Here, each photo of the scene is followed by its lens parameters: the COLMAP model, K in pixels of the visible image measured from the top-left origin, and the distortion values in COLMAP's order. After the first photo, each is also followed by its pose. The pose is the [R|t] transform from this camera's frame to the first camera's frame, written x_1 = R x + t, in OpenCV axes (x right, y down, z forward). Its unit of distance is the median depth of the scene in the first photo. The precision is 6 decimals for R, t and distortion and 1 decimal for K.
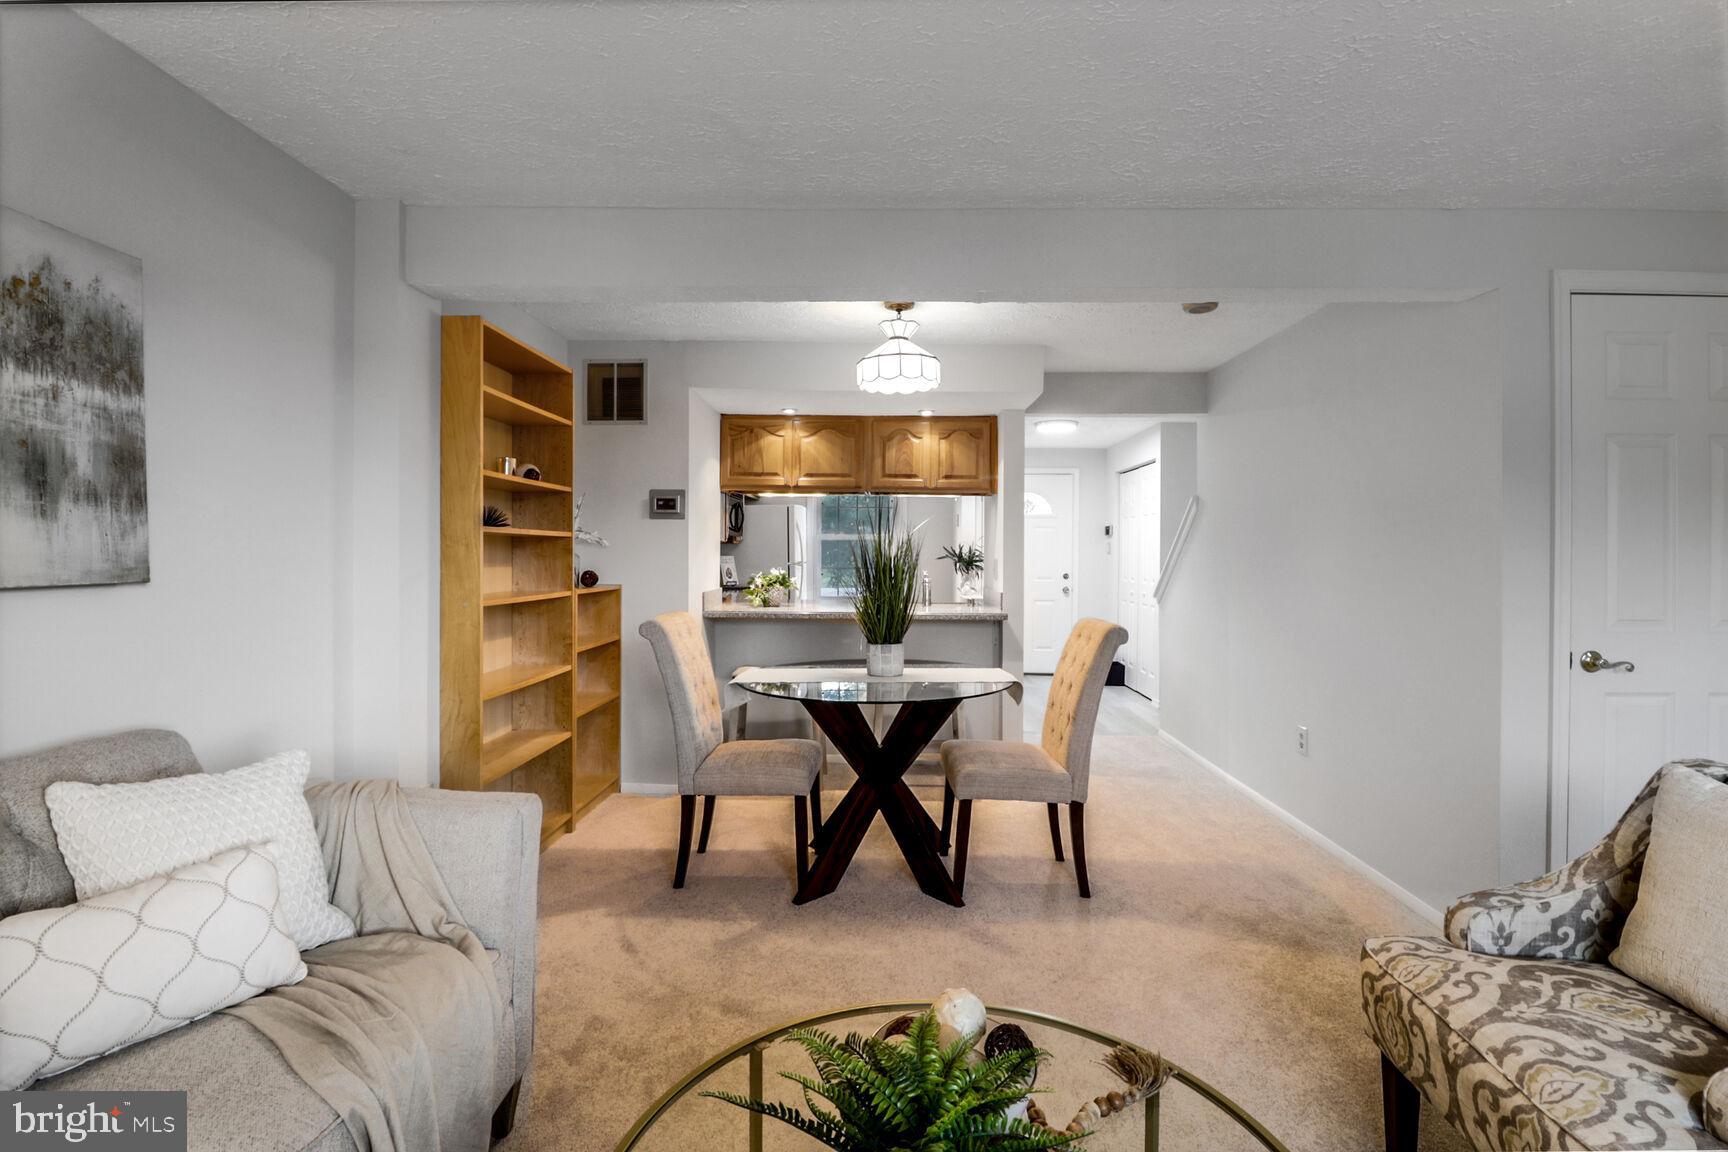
lens RADIAL K [[810.8, 0, 878.5], [0, 810.8, 544.8], [0, 0, 1]] dist [0.000865, -0.015368]
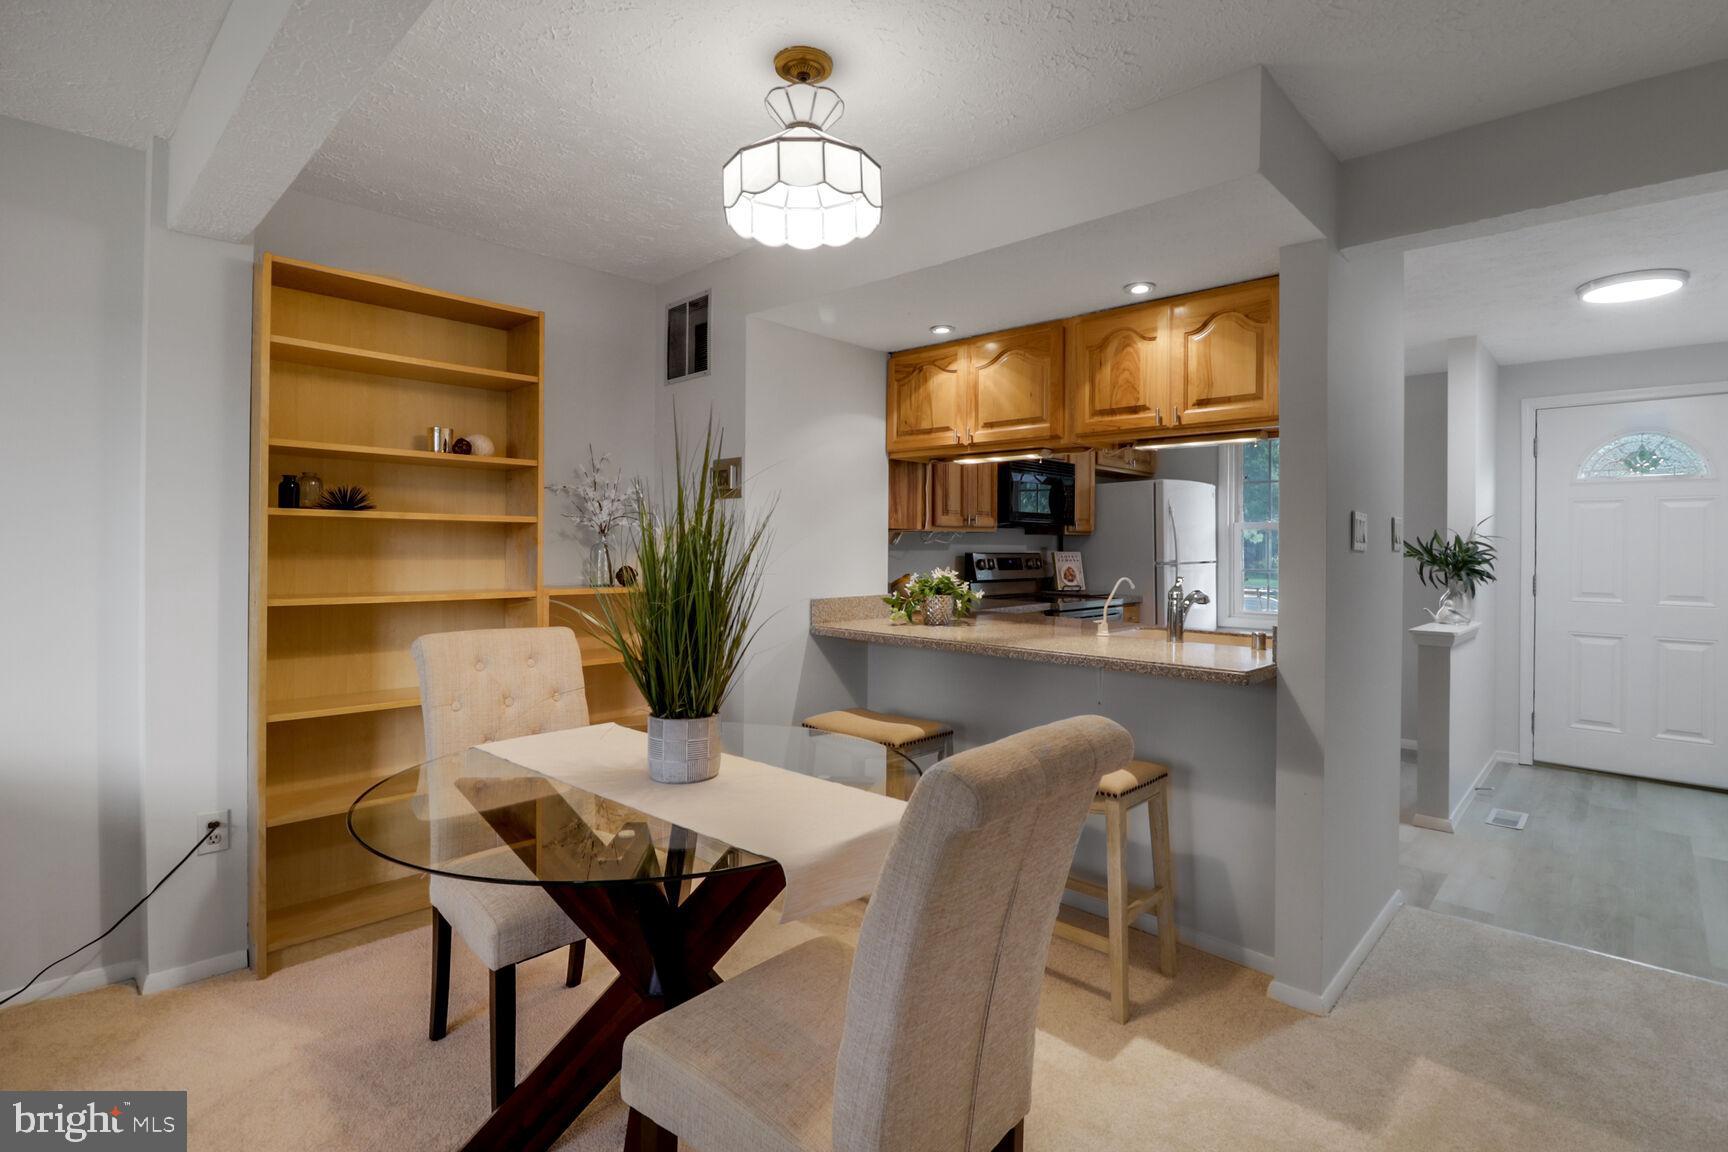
lens RADIAL K [[810.8, 0, 878.5], [0, 810.8, 544.8], [0, 0, 1]] dist [0.000865, -0.015368]
pose [[0.736265, 0.000253, -0.676693, 0.290366], [0.003058, 0.999988, 0.003701, 0.007311], [0.676686, -0.004794, 0.736256, 0.461235]]
